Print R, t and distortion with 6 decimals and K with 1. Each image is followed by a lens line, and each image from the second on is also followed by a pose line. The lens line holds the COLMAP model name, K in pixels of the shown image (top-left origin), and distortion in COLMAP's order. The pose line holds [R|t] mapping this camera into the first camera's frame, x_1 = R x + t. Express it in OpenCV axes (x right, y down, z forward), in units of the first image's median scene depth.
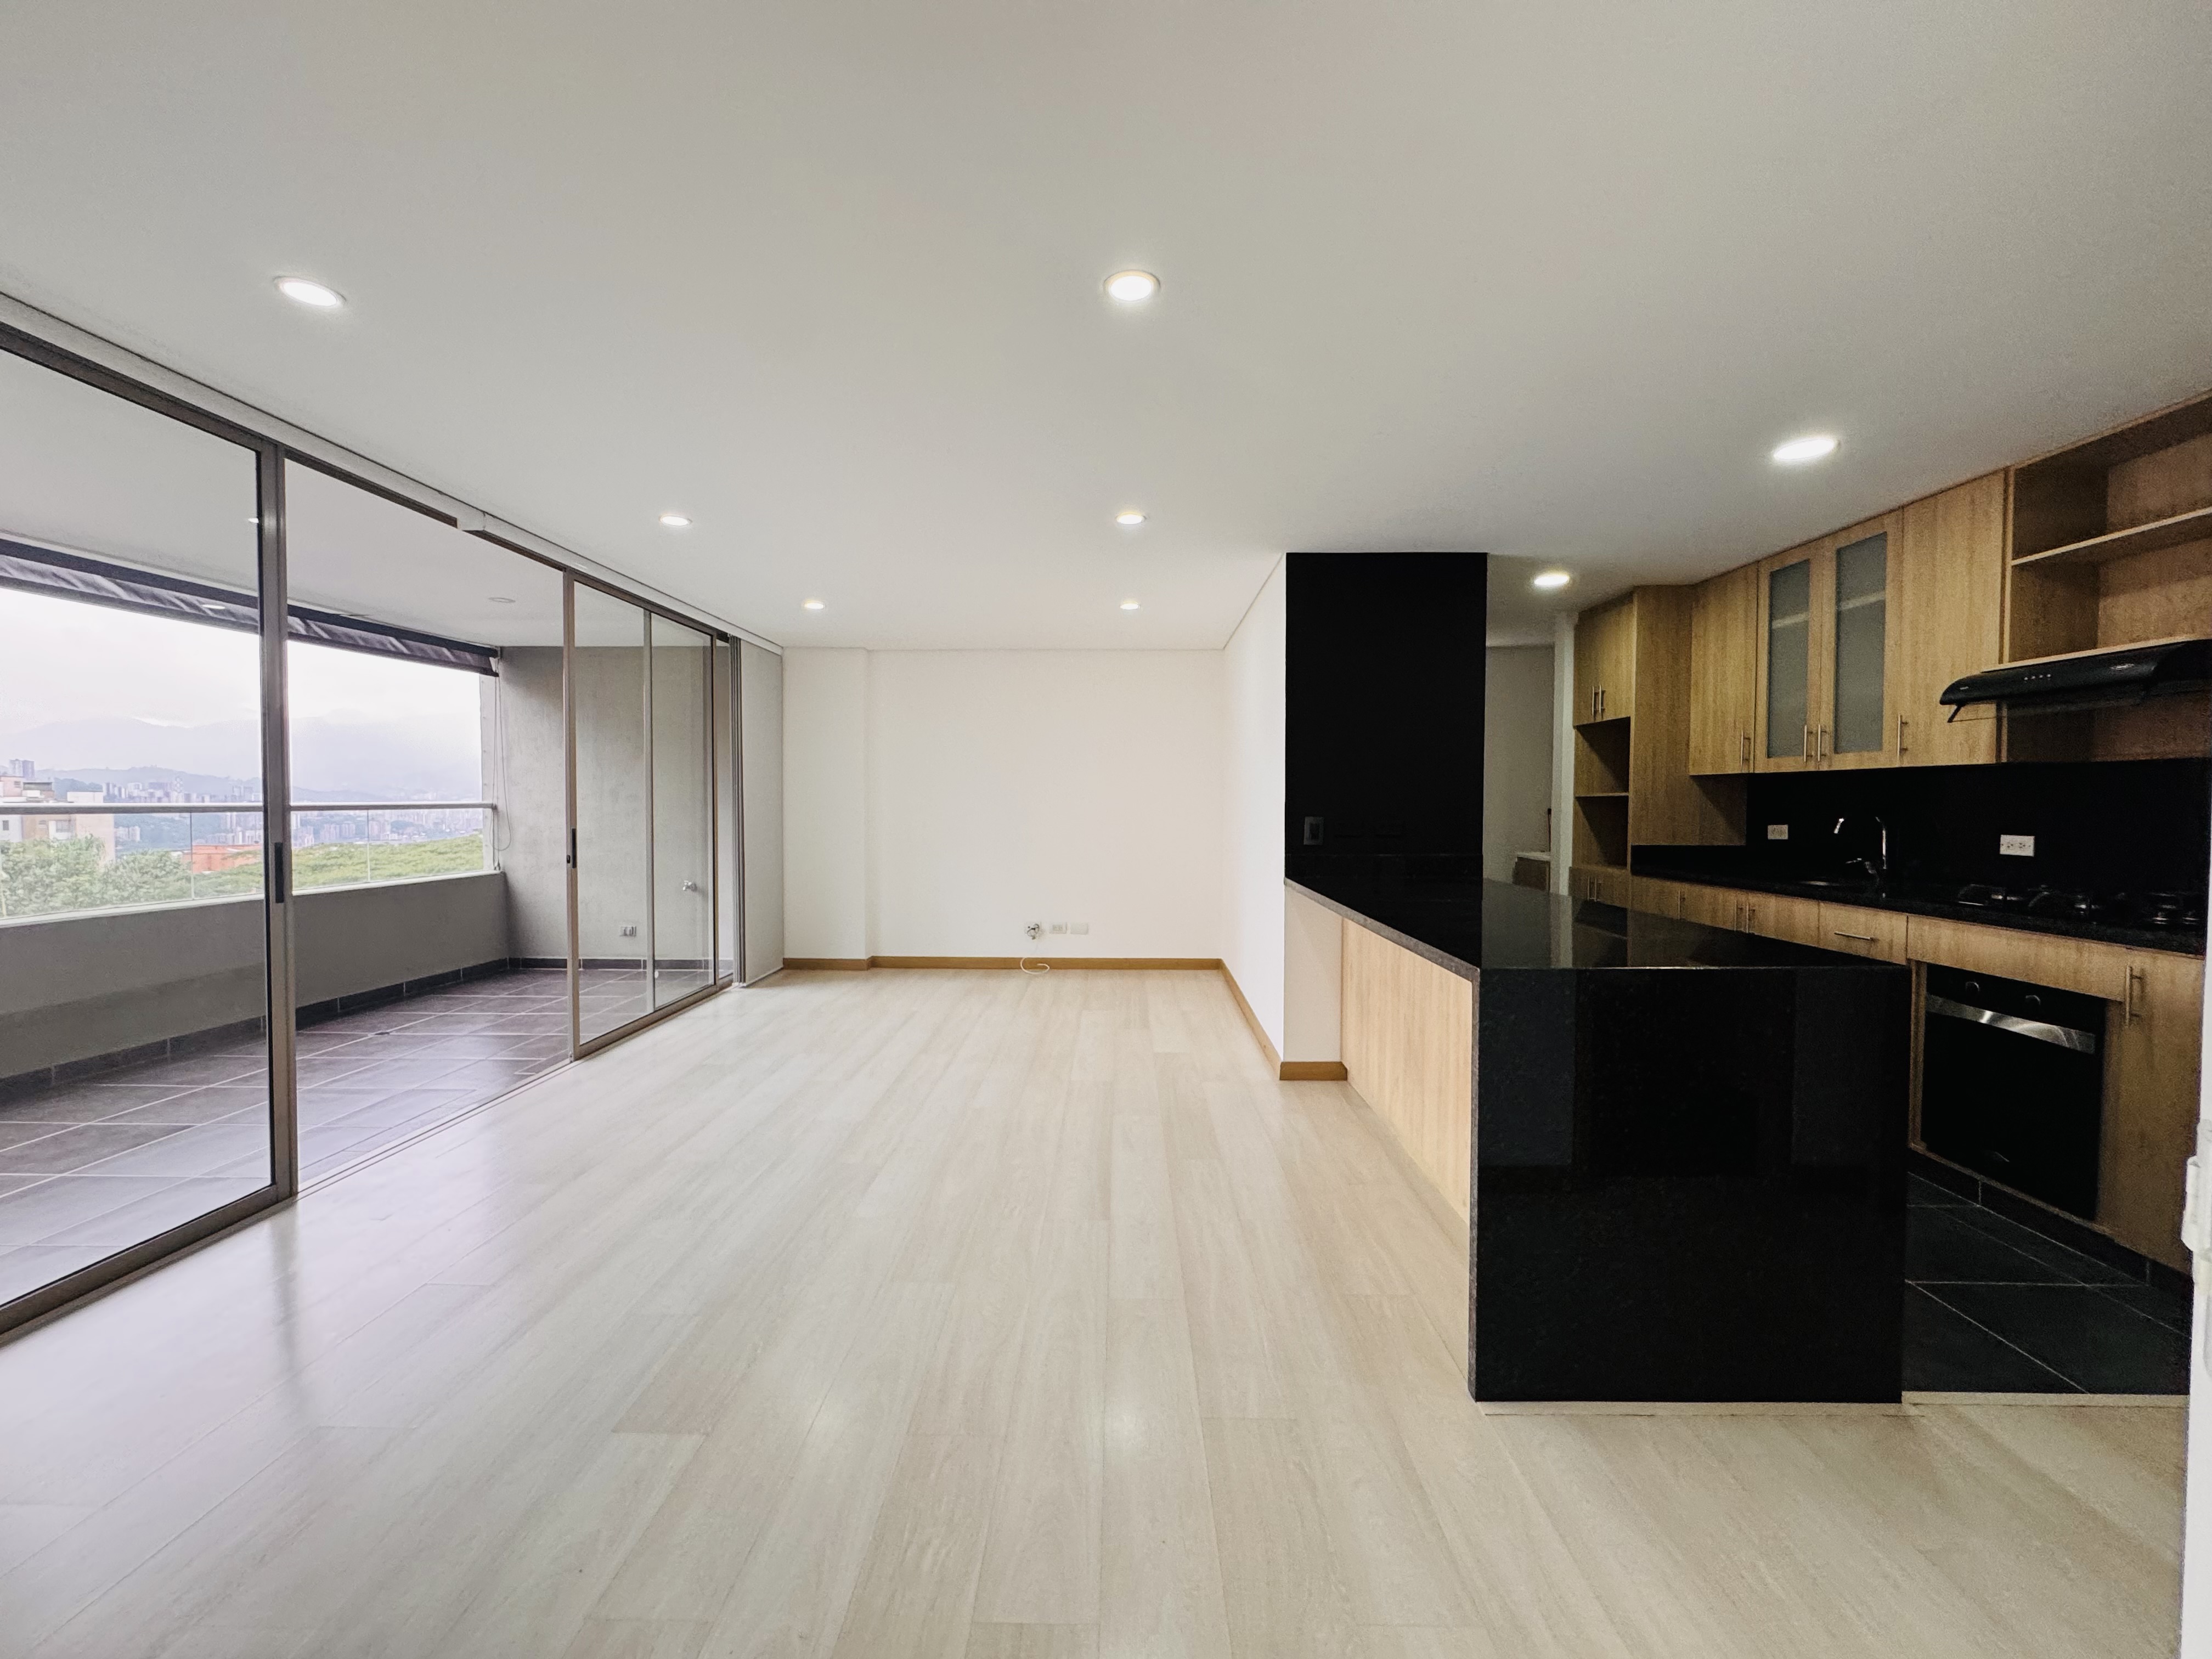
lens RADIAL K [[885.9, 0, 1099.8], [0, 885.9, 835.8], [0, 0, 1]] dist [-0.002011, 0.000275]
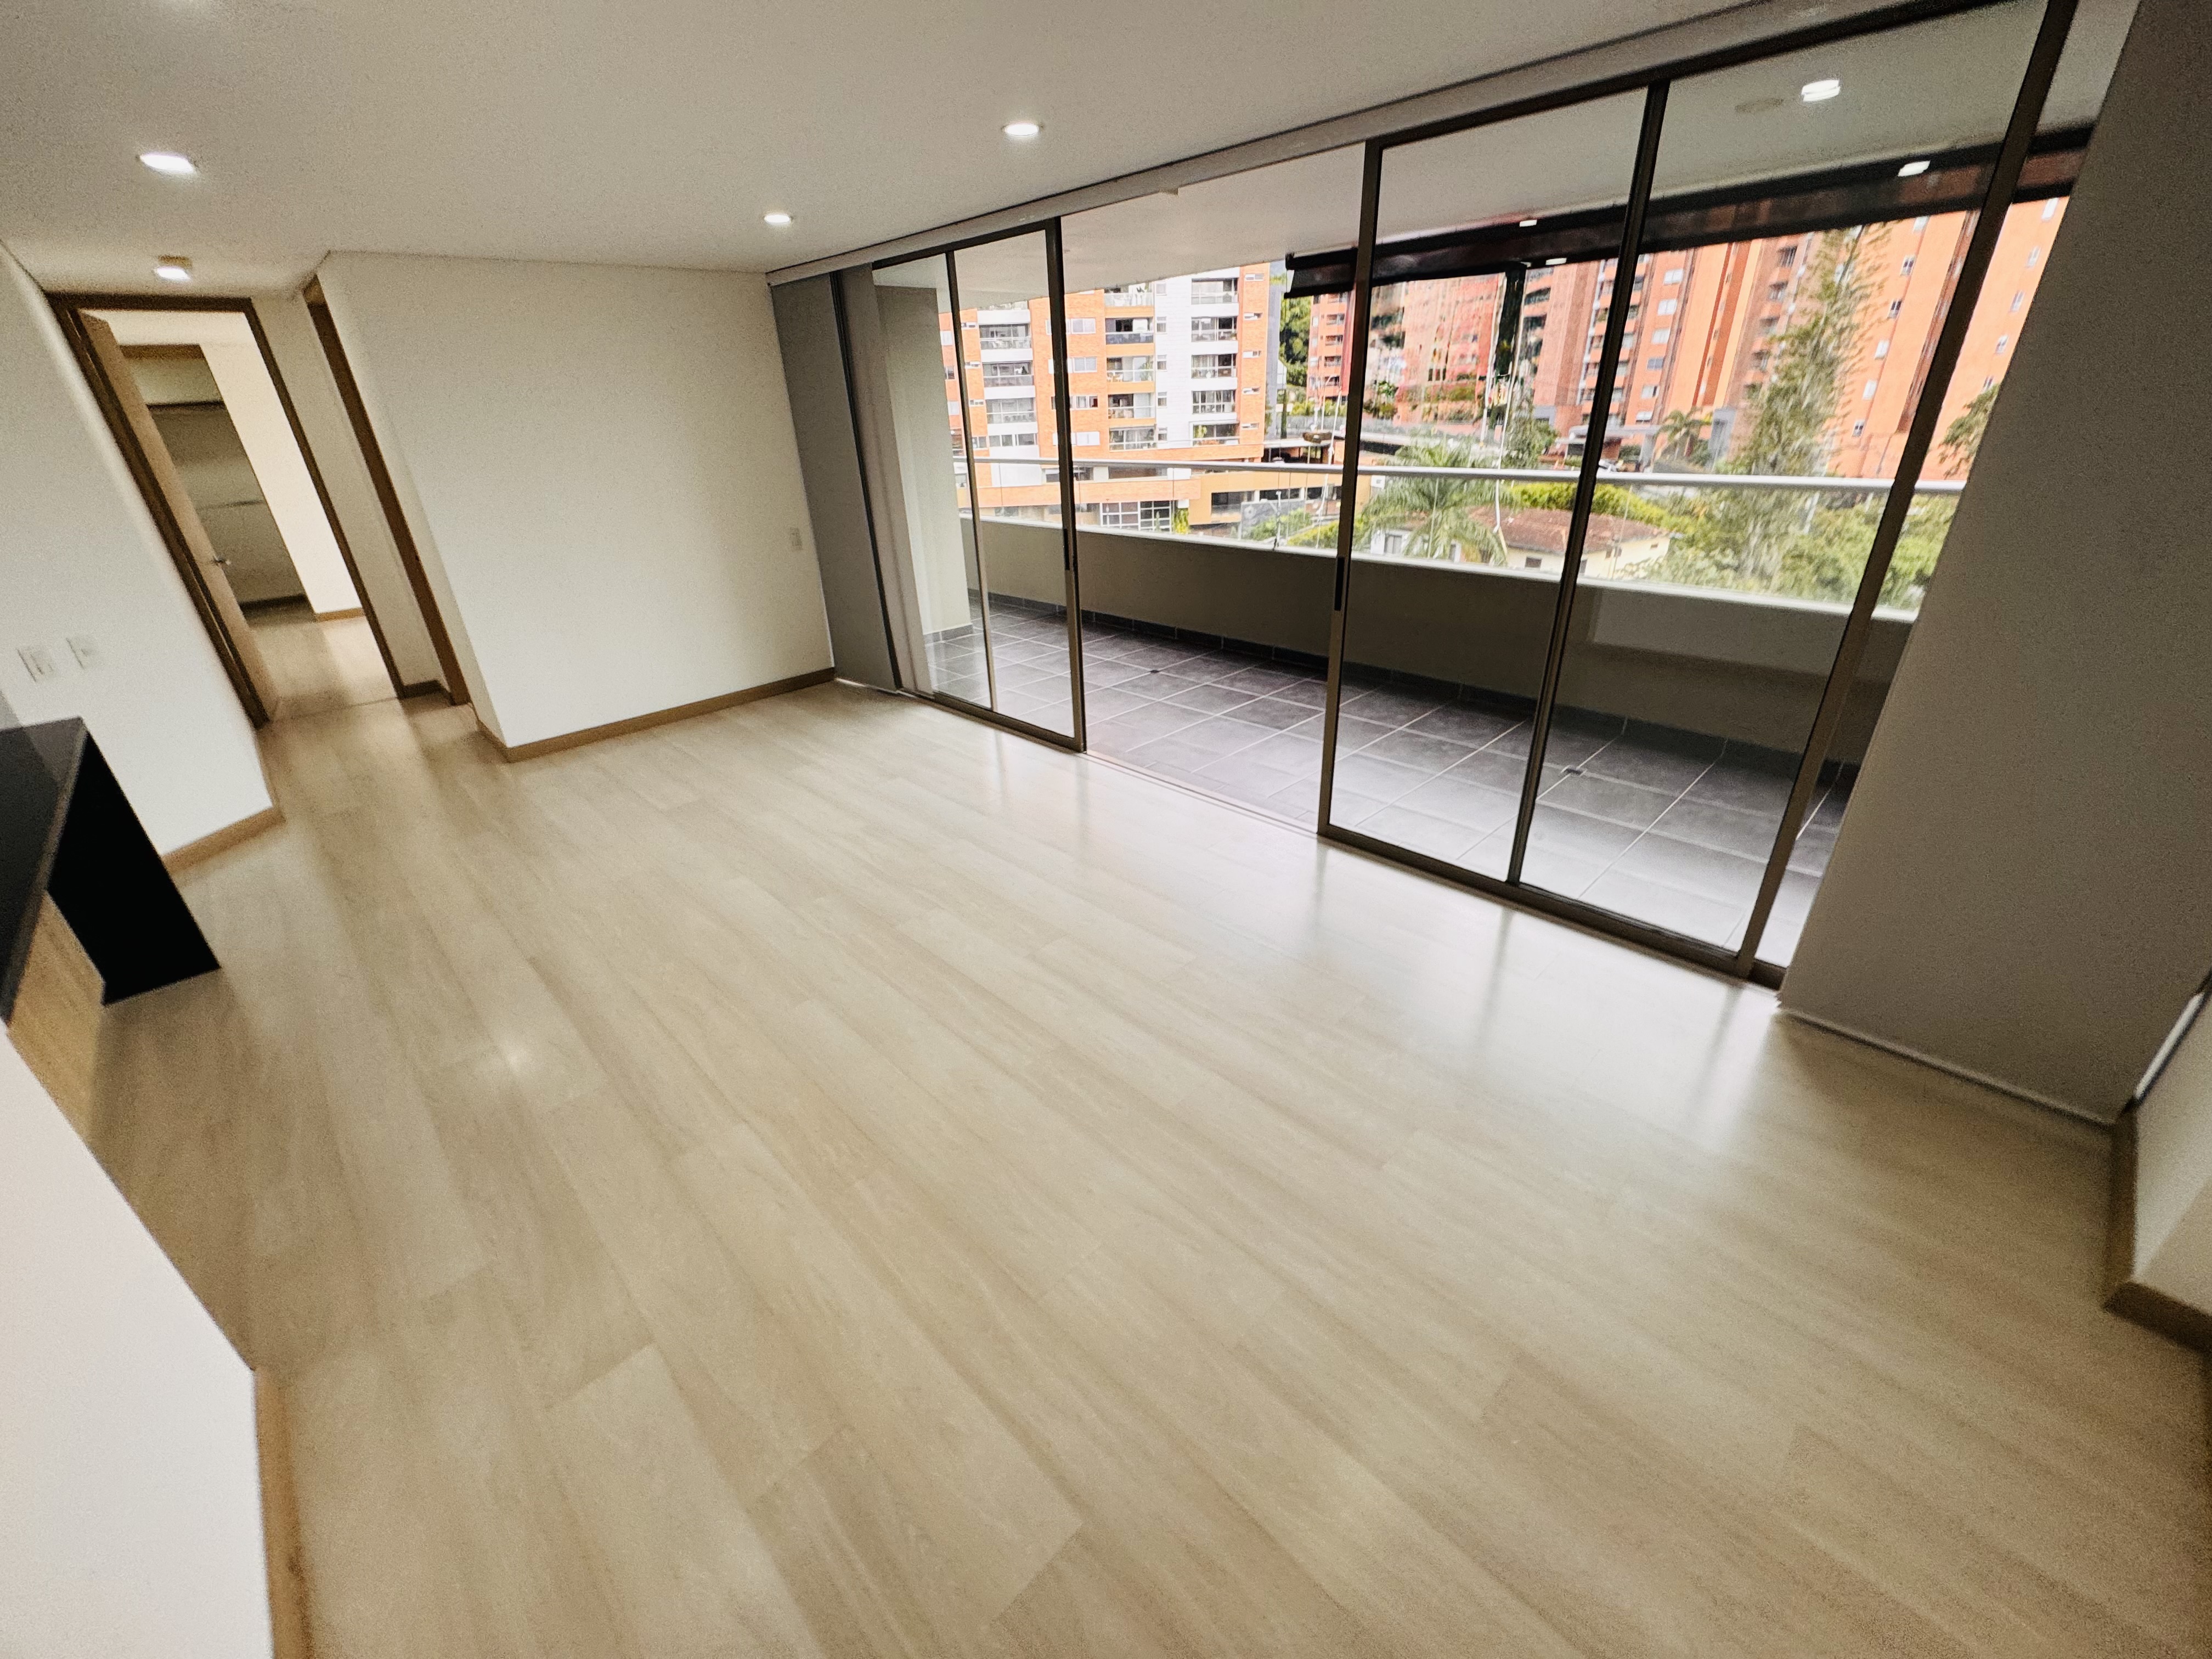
lens RADIAL K [[885.9, 0, 1106.3], [0, 885.9, 827.8], [0, 0, 1]] dist [-0.002011, 0.000275]
pose [[-0.700877, 0.333150, -0.630700, 0.102873], [0.009636, 0.888564, 0.458651, -0.159032], [0.713217, 0.315381, -0.625984, 1.472190]]
